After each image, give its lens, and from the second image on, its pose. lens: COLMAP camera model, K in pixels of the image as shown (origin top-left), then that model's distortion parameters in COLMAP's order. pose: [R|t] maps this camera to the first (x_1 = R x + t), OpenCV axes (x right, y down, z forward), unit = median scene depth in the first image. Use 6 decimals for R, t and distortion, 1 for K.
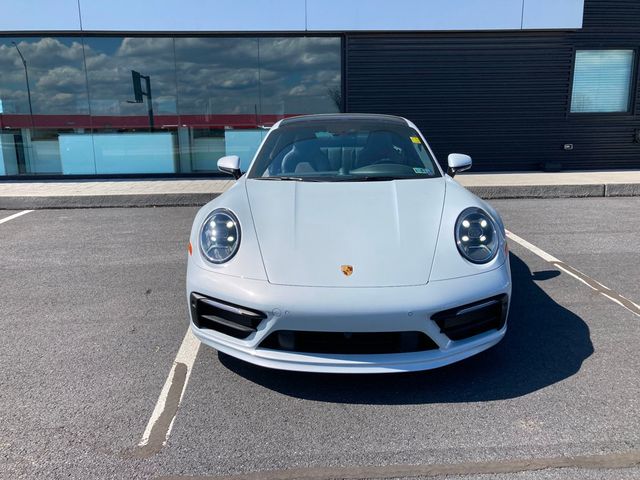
lens RADIAL K [[528.3, 0, 317.4], [0, 528.3, 243.9], [0, 0, 1]] dist [0.014478, 0.004276]
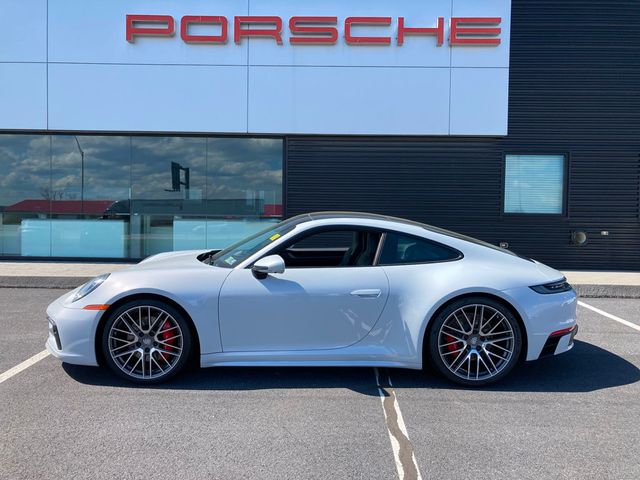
lens RADIAL K [[530.7, 0, 319.8], [0, 530.7, 234.5], [0, 0, 1]] dist [0.011693, 0.003298]
pose [[0.996808, 0.030412, -0.073822, 0.204190], [-0.043522, 0.982138, -0.183059, -0.002396], [0.066936, 0.185688, 0.980326, -0.023323]]
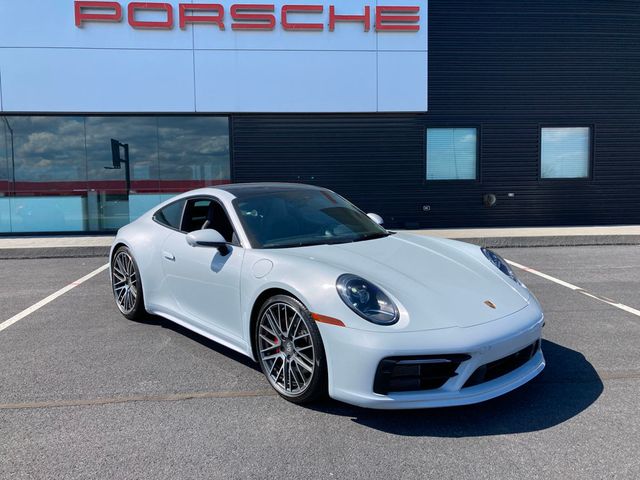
lens RADIAL K [[530.6, 0, 315.4], [0, 530.6, 232.1], [0, 0, 1]] dist [0.016374, 0.012623]
pose [[0.999792, -0.001810, 0.020329, 0.212638], [0.004652, 0.990056, -0.140600, 0.032584], [-0.019872, 0.140665, 0.989858, -0.144641]]
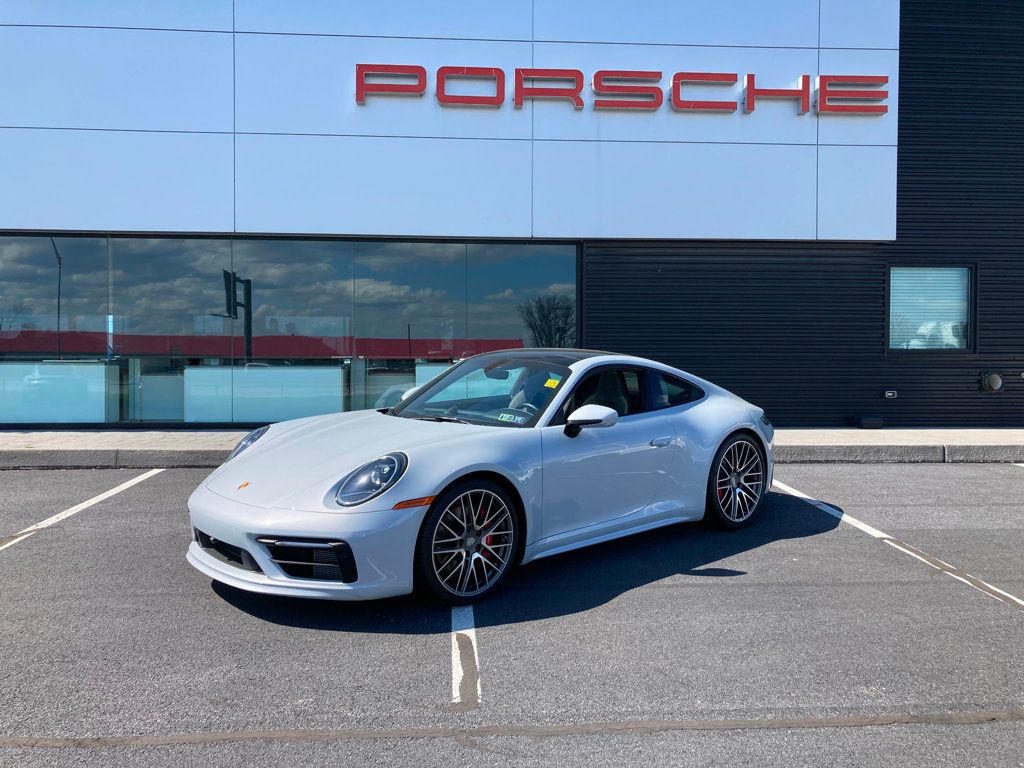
lens RADIAL K [[846.7, 0, 509.0], [0, 846.7, 381.2], [0, 0, 1]] dist [0.020331, -0.000508]
pose [[0.999795, 0.015429, 0.013121, -0.063748], [-0.012654, 0.981679, -0.190124, 0.026407], [-0.015814, 0.189919, 0.981672, -0.135303]]
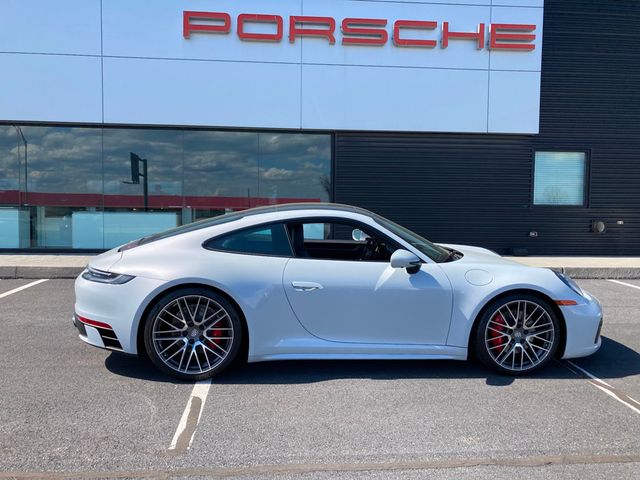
lens RADIAL K [[529.7, 0, 321.0], [0, 529.7, 243.4], [0, 0, 1]] dist [0.013060, 0.007224]
pose [[0.999374, 0.023155, 0.026755, -0.002663], [-0.018722, 0.987667, -0.155448, 0.018660], [-0.030025, 0.154850, 0.987482, -0.089083]]
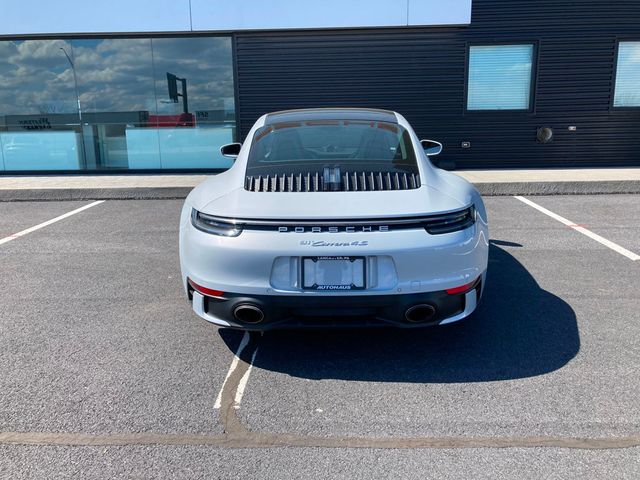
lens RADIAL K [[529.2, 0, 318.2], [0, 529.2, 238.2], [0, 0, 1]] dist [0.020331, -0.000508]
pose [[0.995710, 0.015802, -0.091174, 0.305220], [-0.016717, 0.999817, -0.009281, 0.002101], [0.091011, 0.010766, 0.995792, 0.006341]]
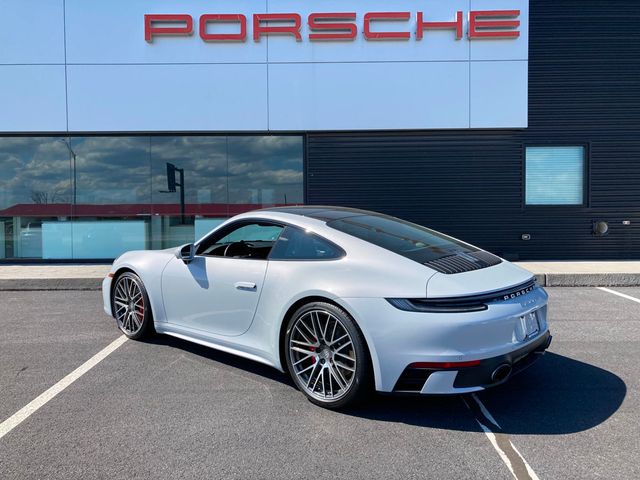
lens RADIAL K [[529.4, 0, 317.4], [0, 529.4, 233.8], [0, 0, 1]] dist [0.014367, 0.003300]
pose [[0.997913, 0.007862, -0.064095, 0.144100], [-0.019389, 0.983245, -0.181256, 0.002947], [0.061596, 0.182121, 0.981345, -0.025861]]
